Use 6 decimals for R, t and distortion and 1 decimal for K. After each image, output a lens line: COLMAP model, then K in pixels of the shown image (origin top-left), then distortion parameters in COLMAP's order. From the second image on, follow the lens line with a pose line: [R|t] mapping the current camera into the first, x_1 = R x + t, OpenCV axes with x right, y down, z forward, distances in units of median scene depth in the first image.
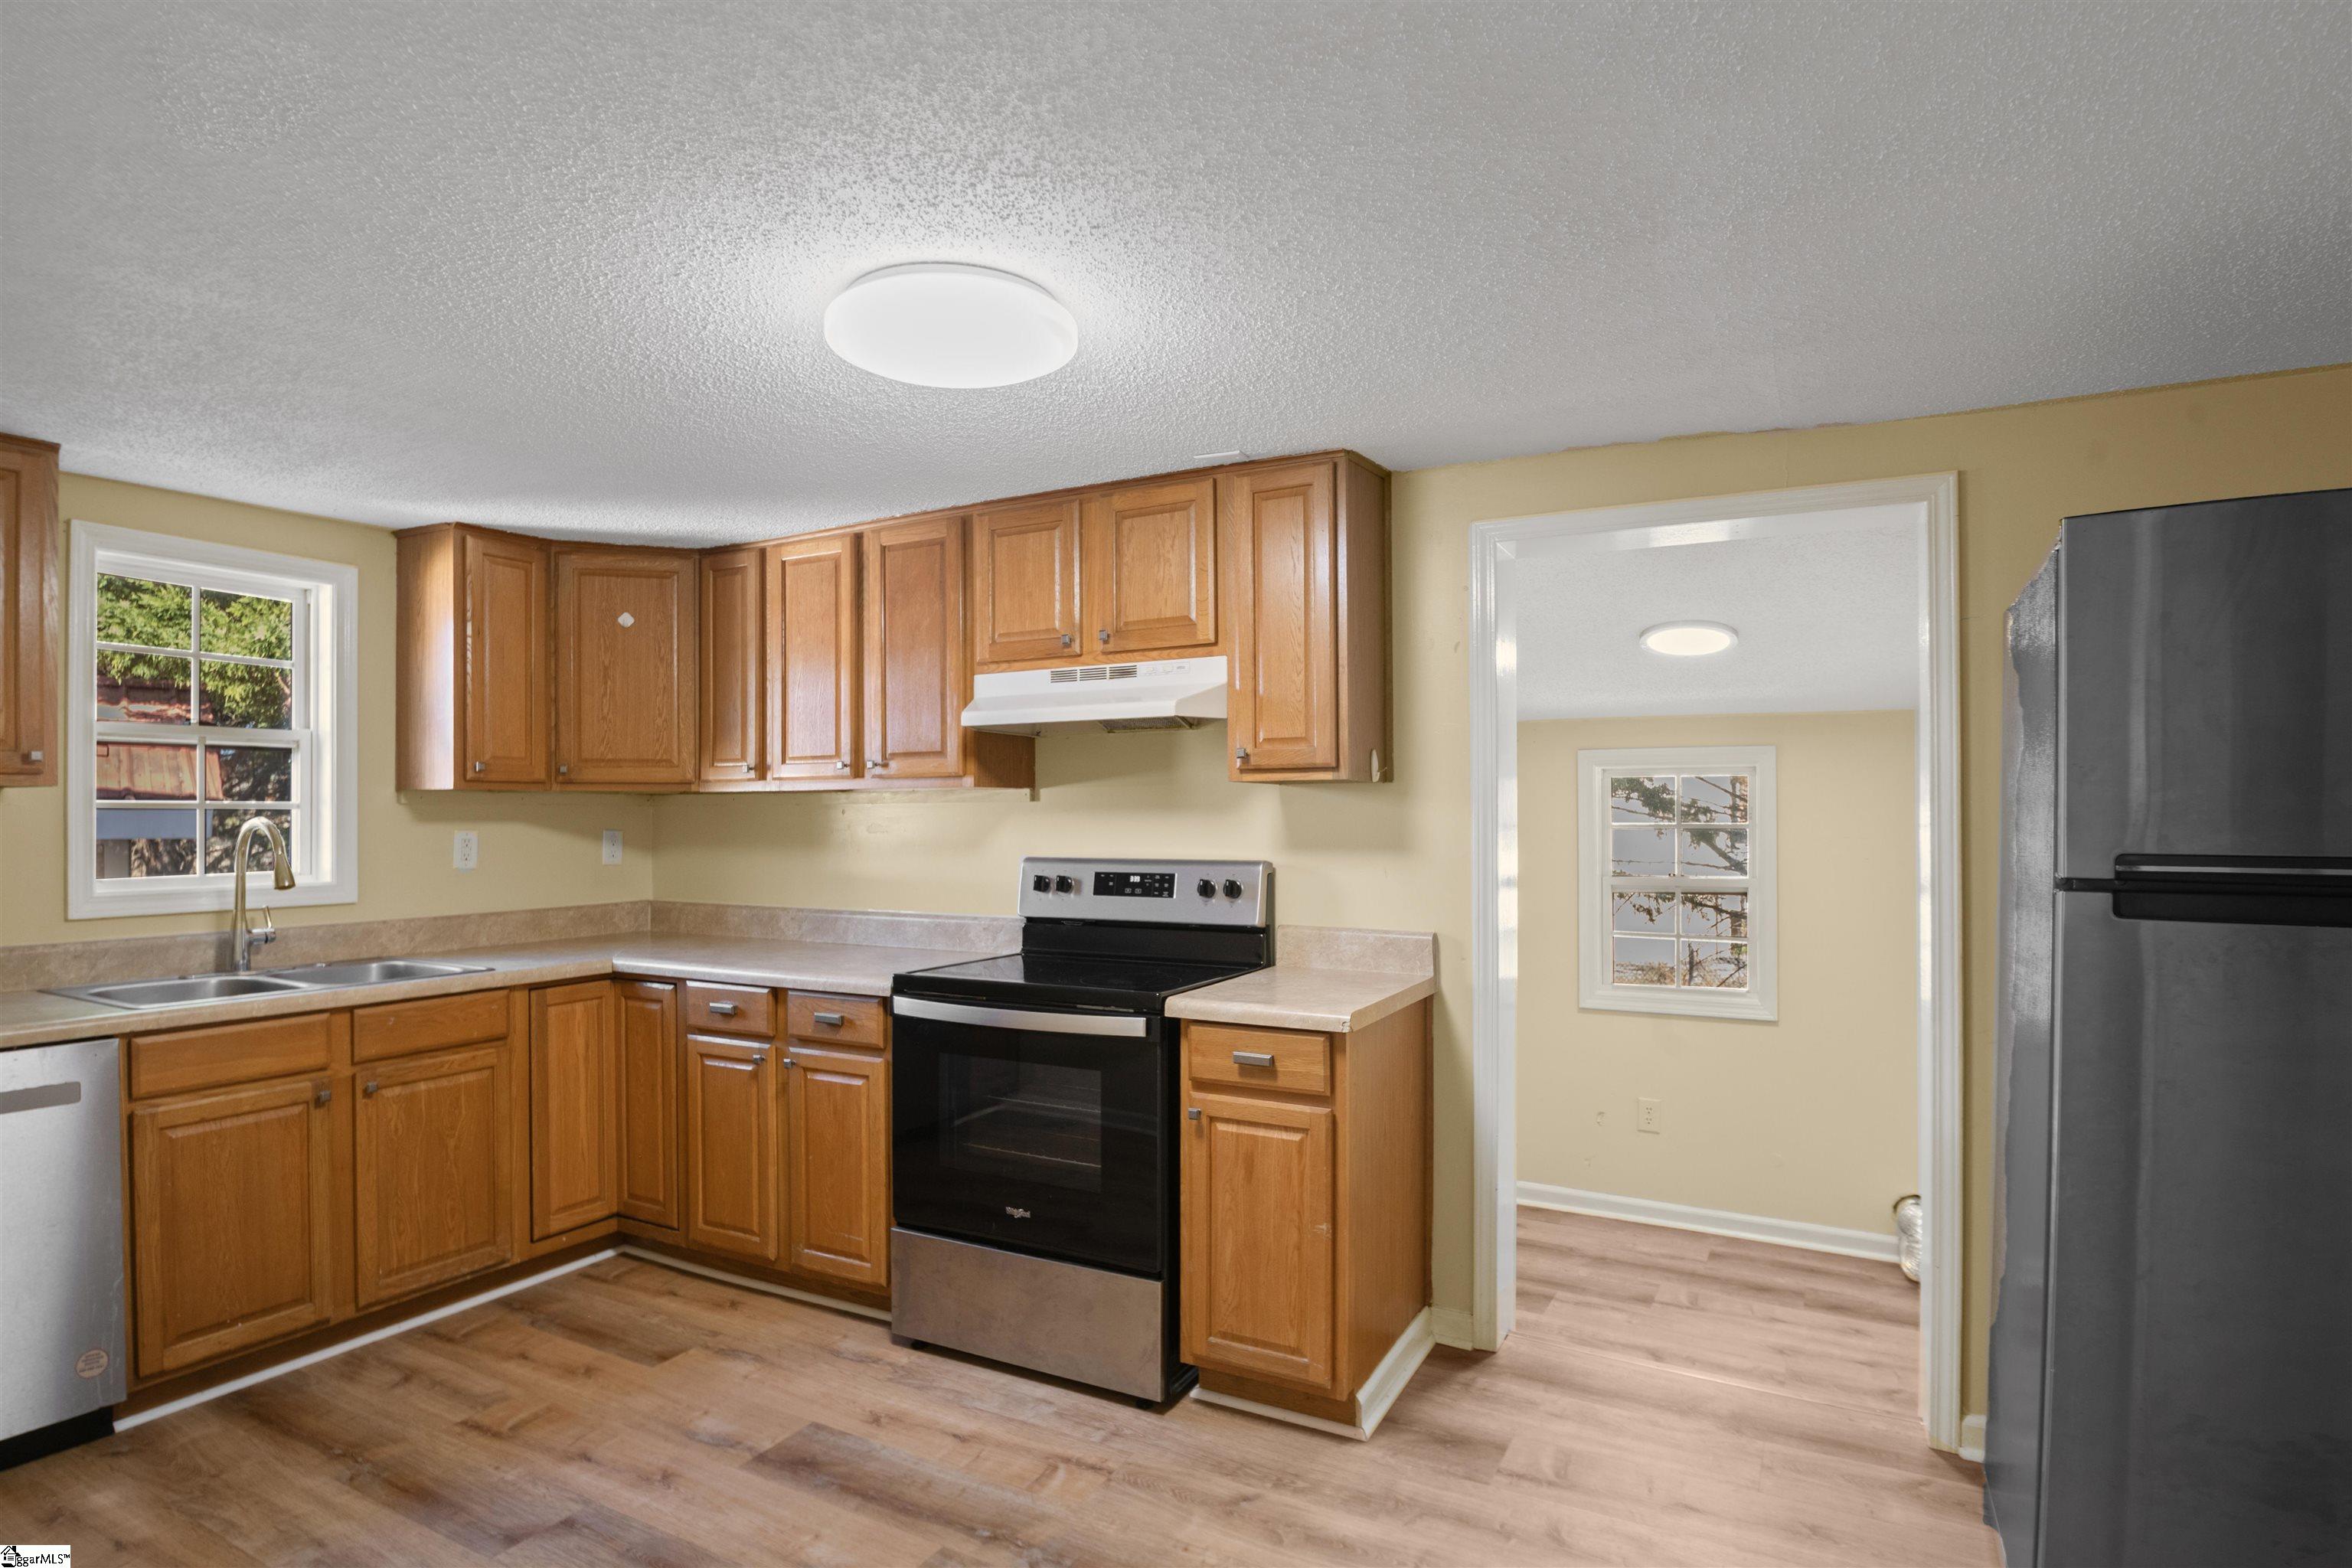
lens RADIAL K [[1216.7, 0, 1159.4], [0, 1216.7, 820.2], [0, 0, 1]] dist [-0.021974, -0.007476]
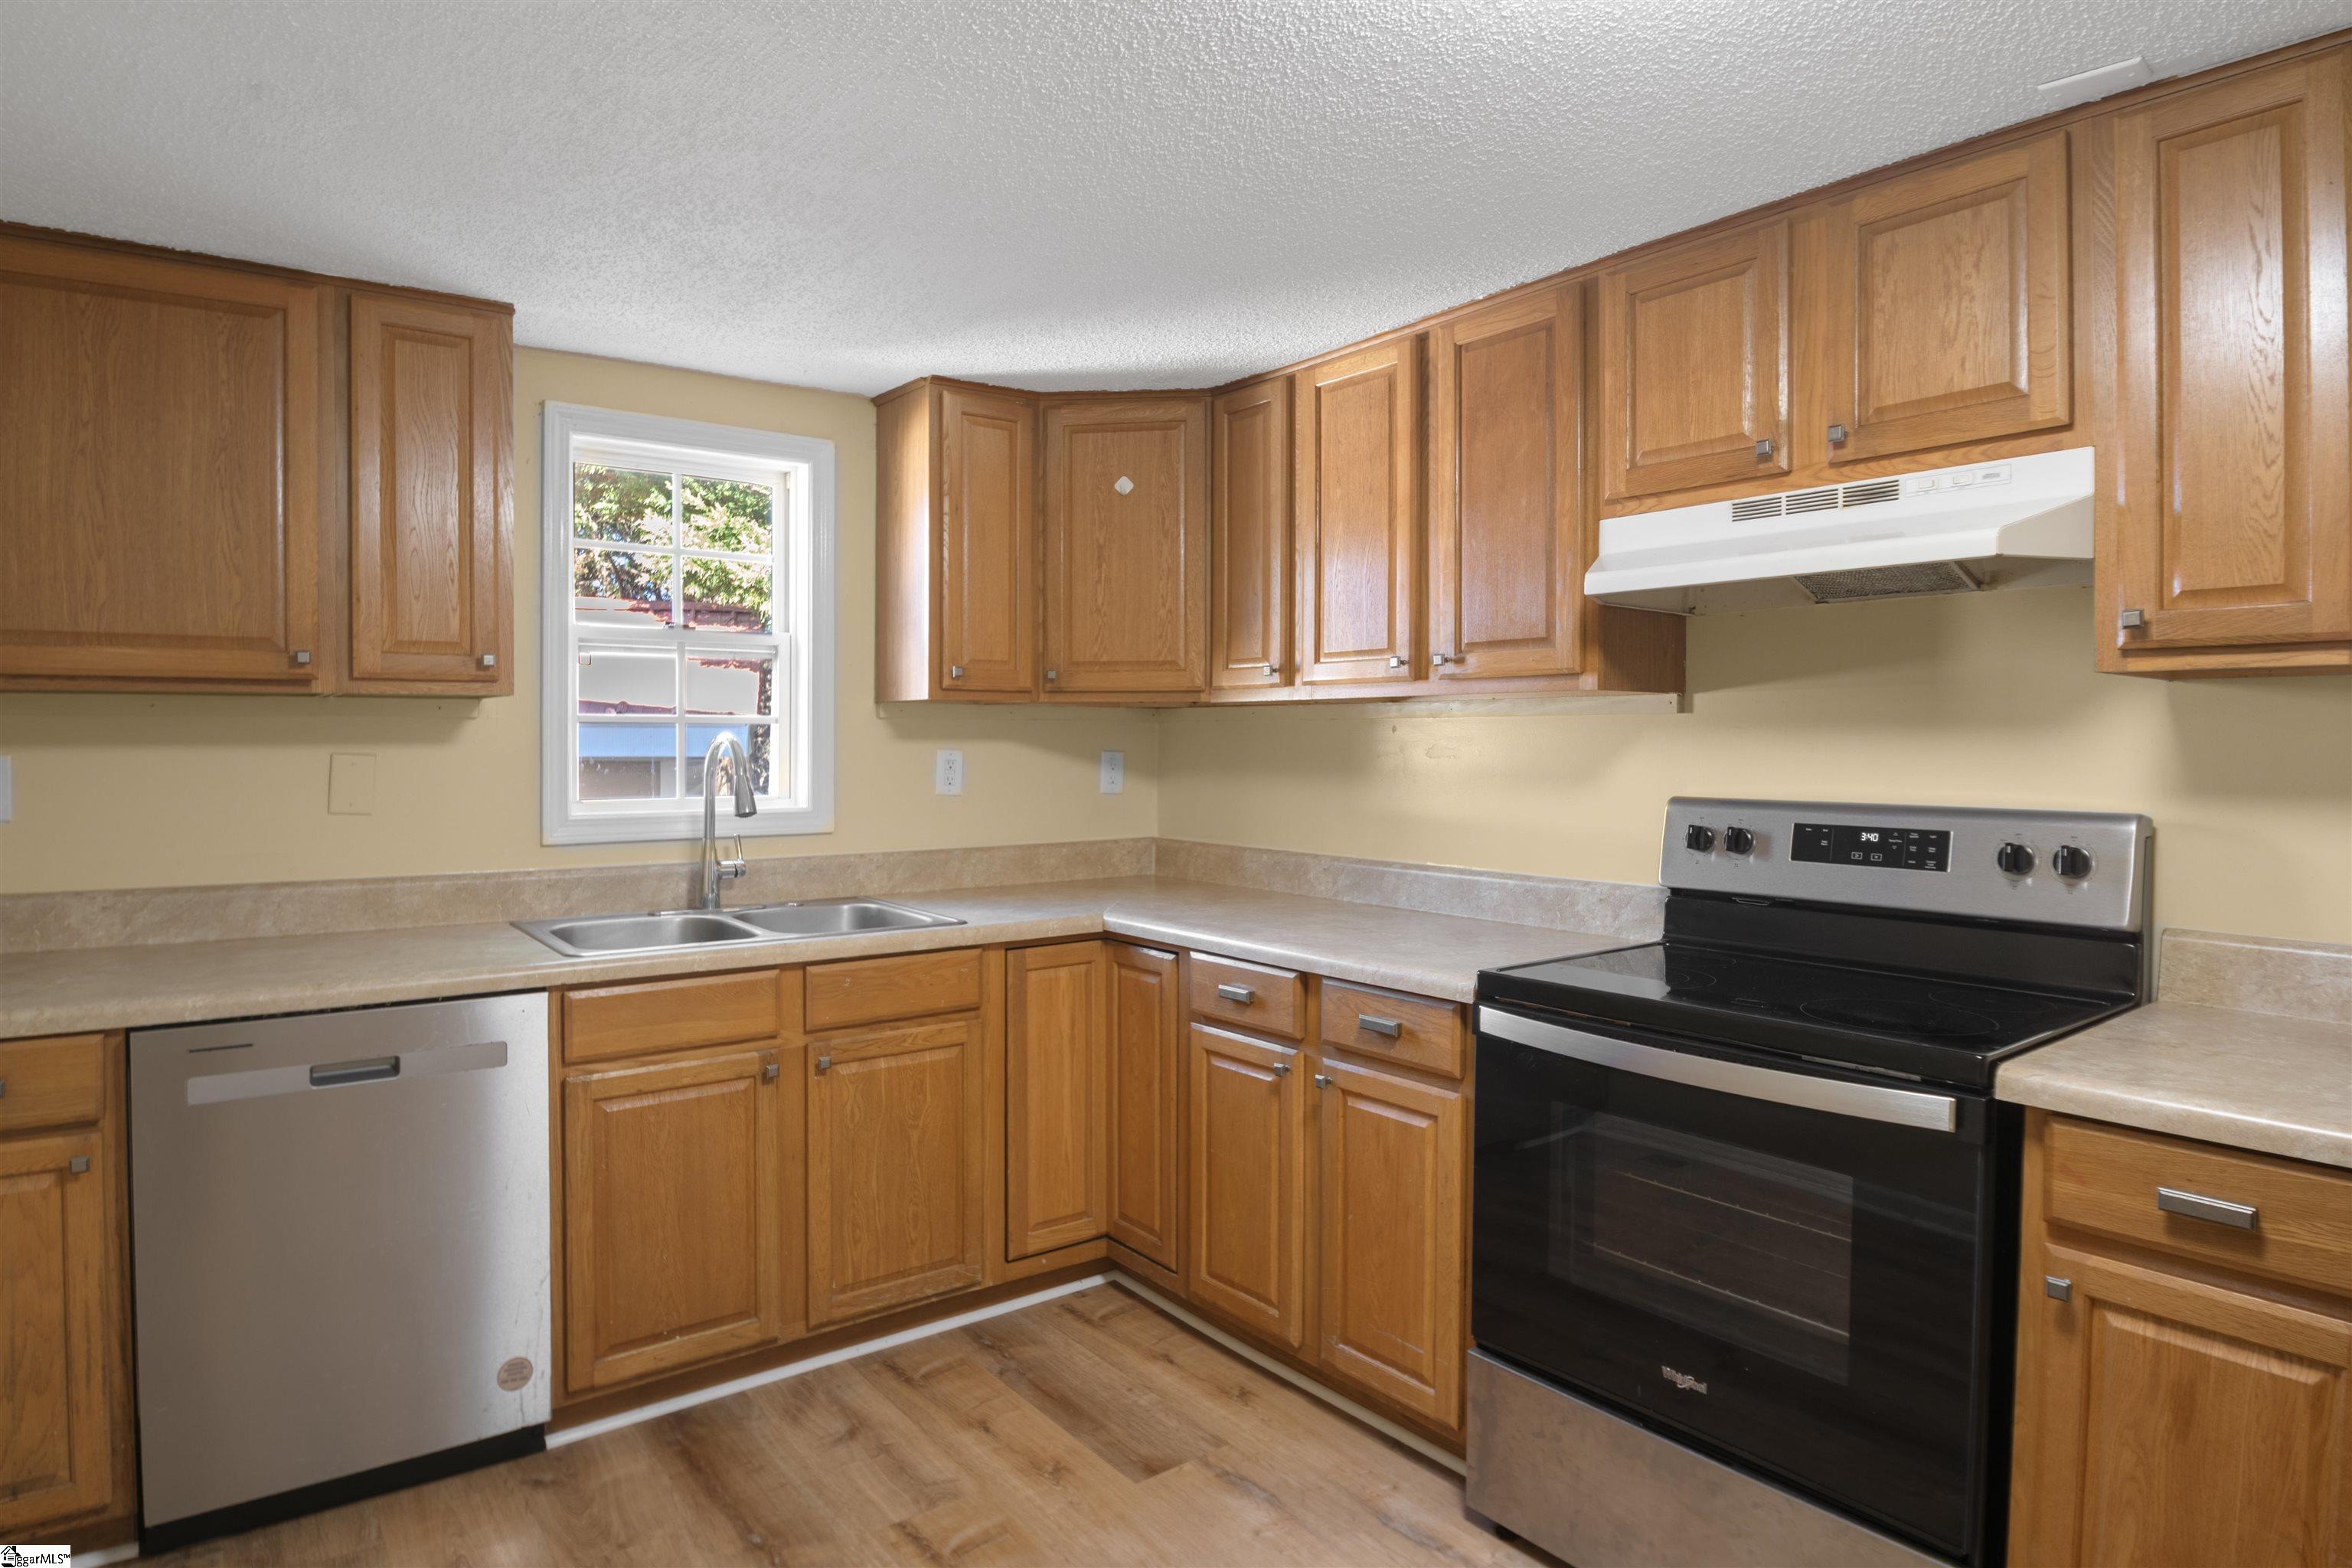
lens RADIAL K [[1304.2, 0, 1132.3], [0, 1304.2, 763.9], [0, 0, 1]] dist [-0.026967, -0.001644]
pose [[0.908591, 0.012598, -0.417498, -0.092201], [-0.006176, 0.999841, 0.016730, 0.002700], [0.417642, -0.012622, 0.908524, 0.268021]]
